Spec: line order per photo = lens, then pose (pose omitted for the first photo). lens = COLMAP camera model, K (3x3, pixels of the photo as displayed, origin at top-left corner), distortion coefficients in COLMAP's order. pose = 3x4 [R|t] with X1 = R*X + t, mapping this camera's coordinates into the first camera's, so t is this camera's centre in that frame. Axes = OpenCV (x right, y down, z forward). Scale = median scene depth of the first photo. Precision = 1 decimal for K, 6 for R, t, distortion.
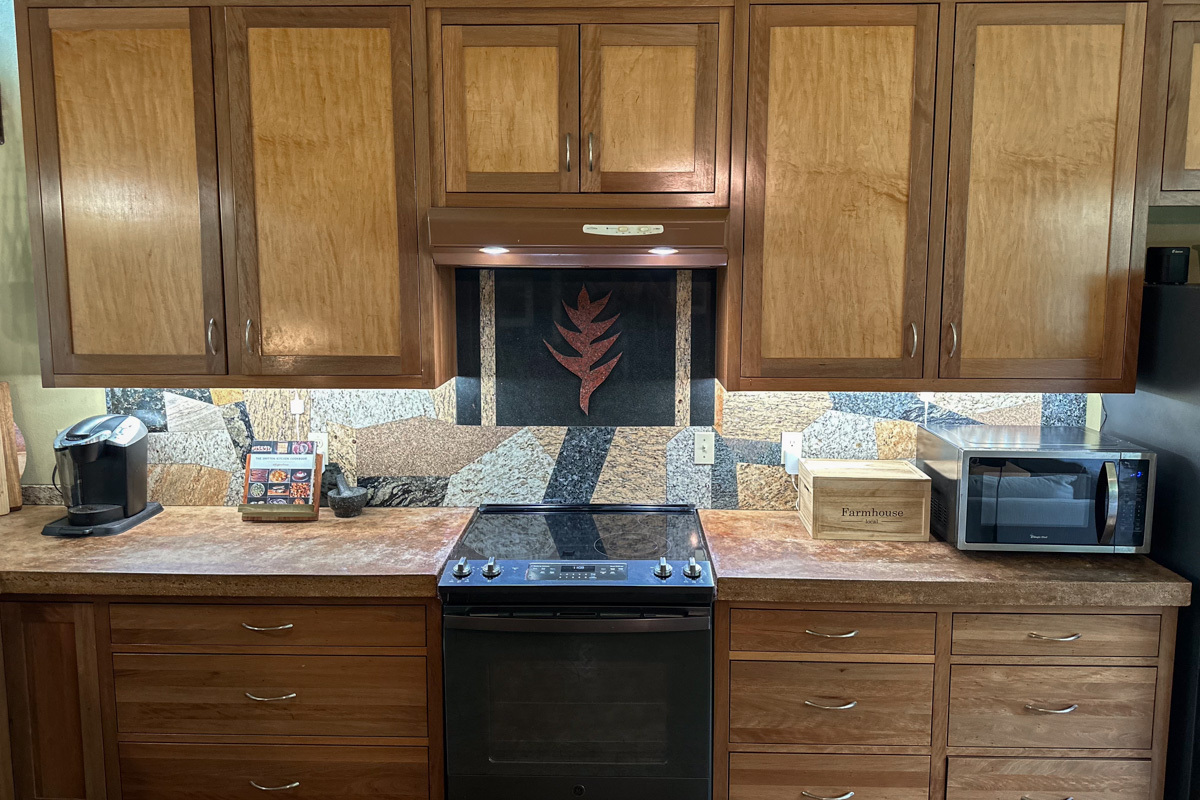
lens RADIAL K [[855.3, 0, 614.0], [0, 855.3, 363.3], [0, 0, 1]] dist [0.079381, -0.084525]
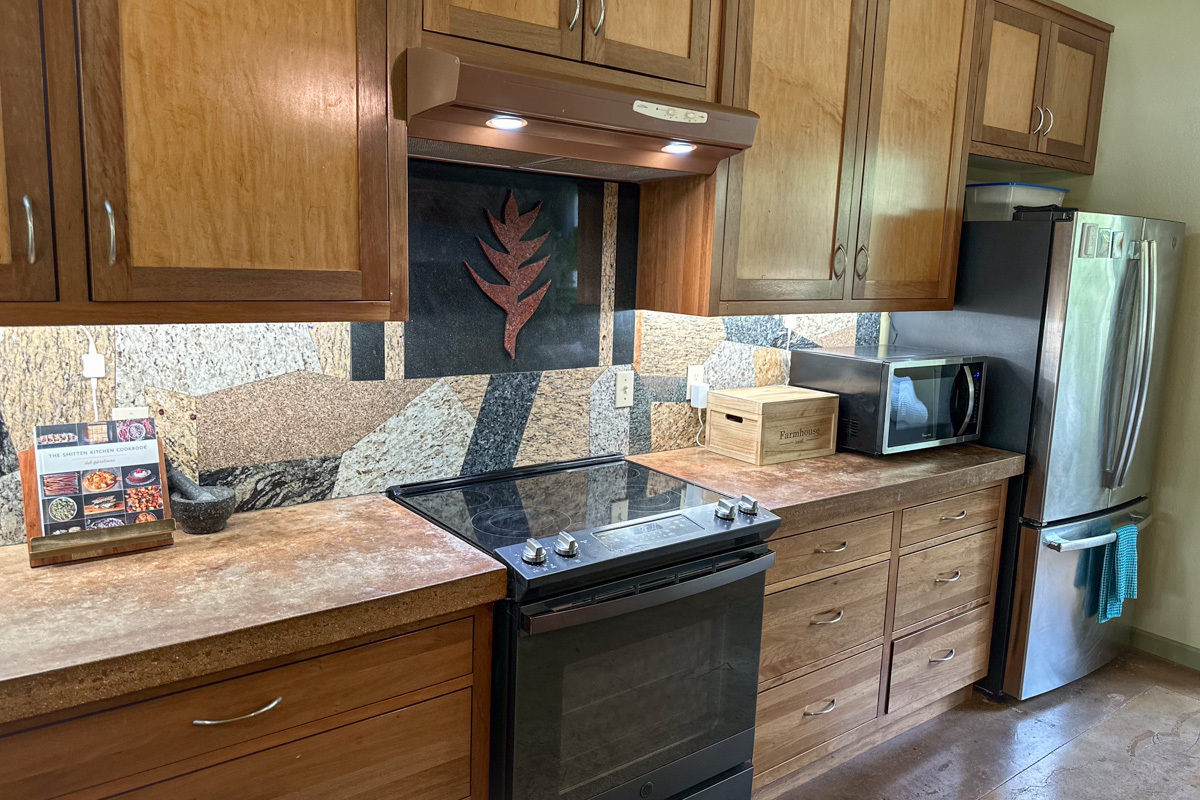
lens RADIAL K [[855.3, 0, 604.7], [0, 855.3, 392.9], [0, 0, 1]] dist [0.079381, -0.084525]
pose [[0.783216, -0.072503, 0.617508, -0.479616], [0.042700, 0.997105, 0.062915, 0.047892], [-0.620282, -0.022909, 0.784045, 0.323930]]
